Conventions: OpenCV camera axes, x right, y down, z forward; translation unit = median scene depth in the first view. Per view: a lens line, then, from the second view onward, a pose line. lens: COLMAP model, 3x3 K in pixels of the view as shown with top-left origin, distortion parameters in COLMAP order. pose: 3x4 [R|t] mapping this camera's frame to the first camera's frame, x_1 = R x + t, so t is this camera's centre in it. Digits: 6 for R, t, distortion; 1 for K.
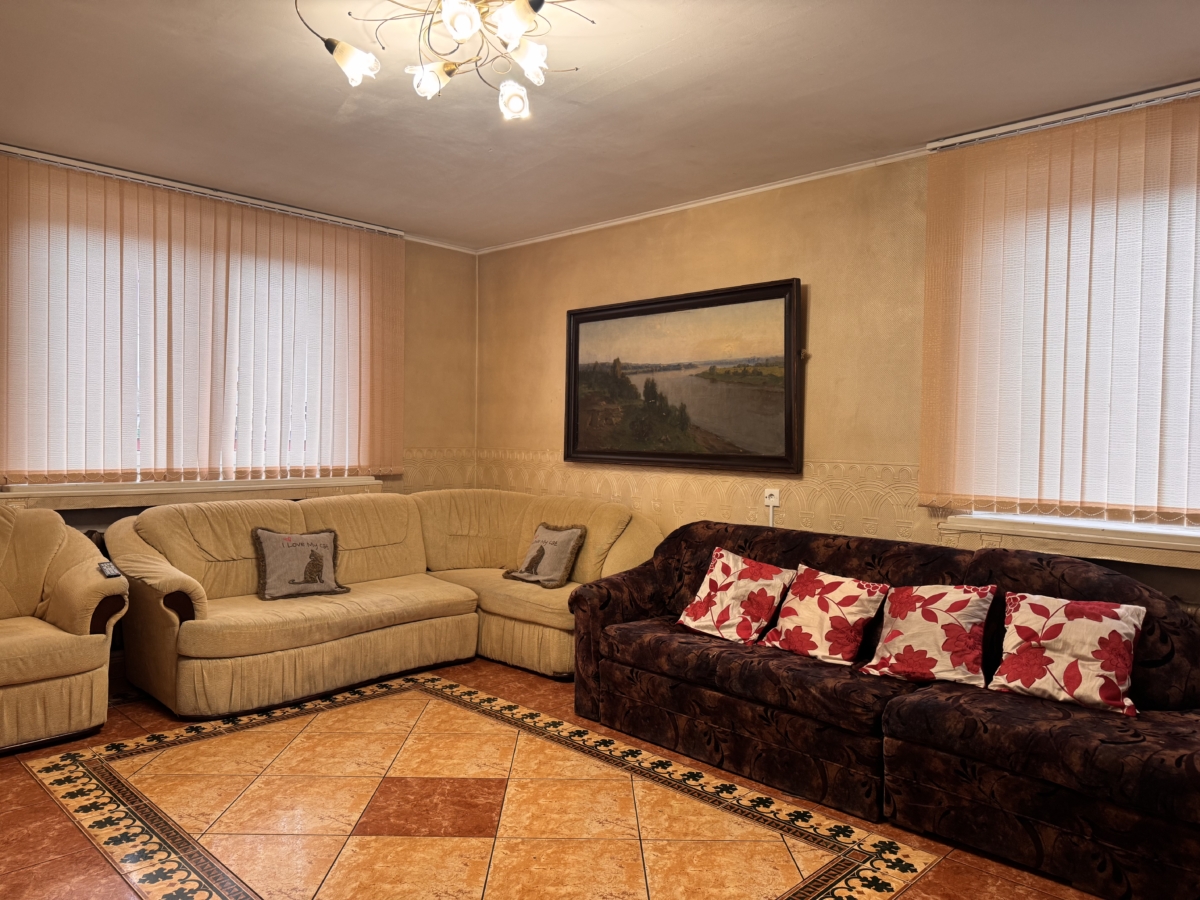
lens RADIAL K [[851.5, 0, 594.6], [0, 851.5, 451.7], [0, 0, 1]] dist [0.026611, -0.010466]
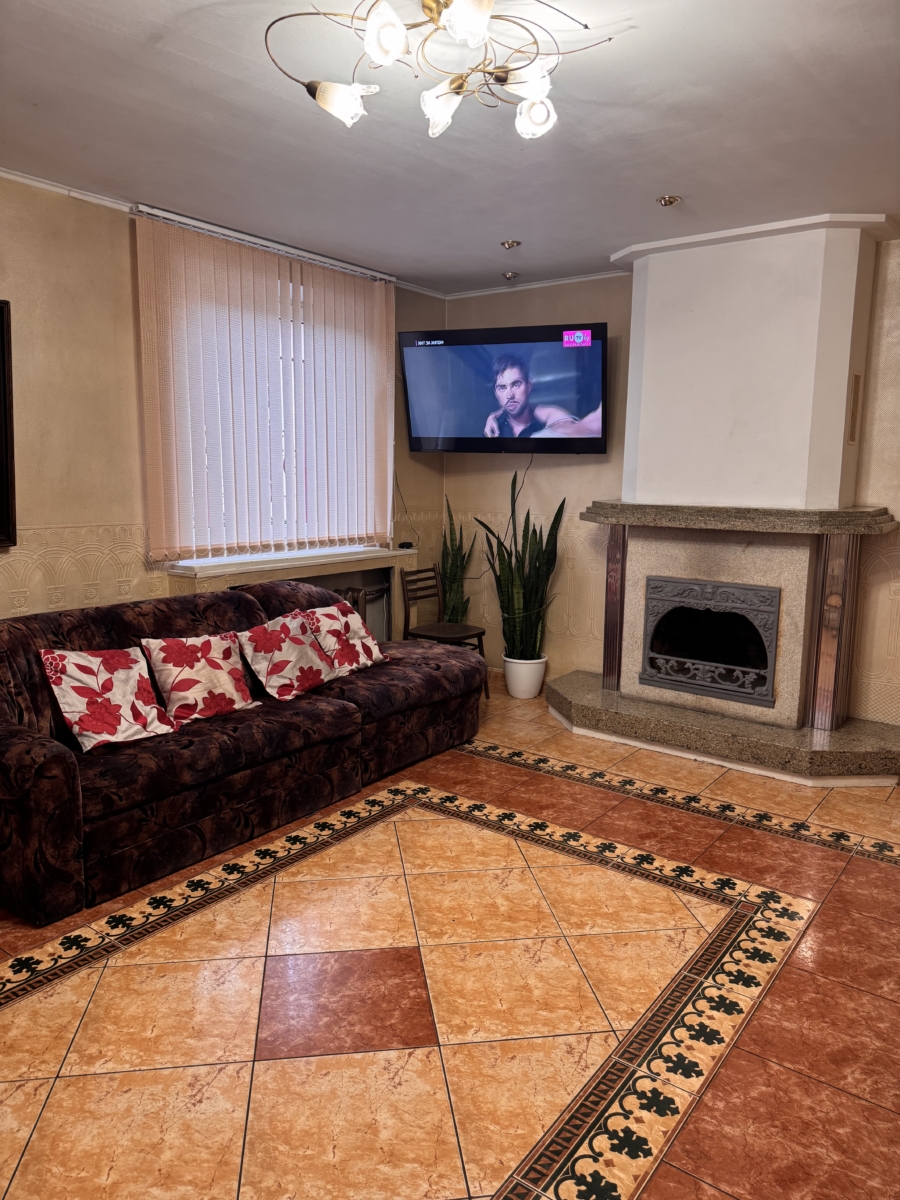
lens RADIAL K [[851.5, 0, 445.1], [0, 851.5, 599.2], [0, 0, 1]] dist [0.026611, -0.010466]
pose [[-0.131287, -0.173319, 0.976076, -0.854264], [0.006469, 0.984427, 0.175672, -0.090687], [-0.991323, 0.029378, -0.128122, 0.926660]]
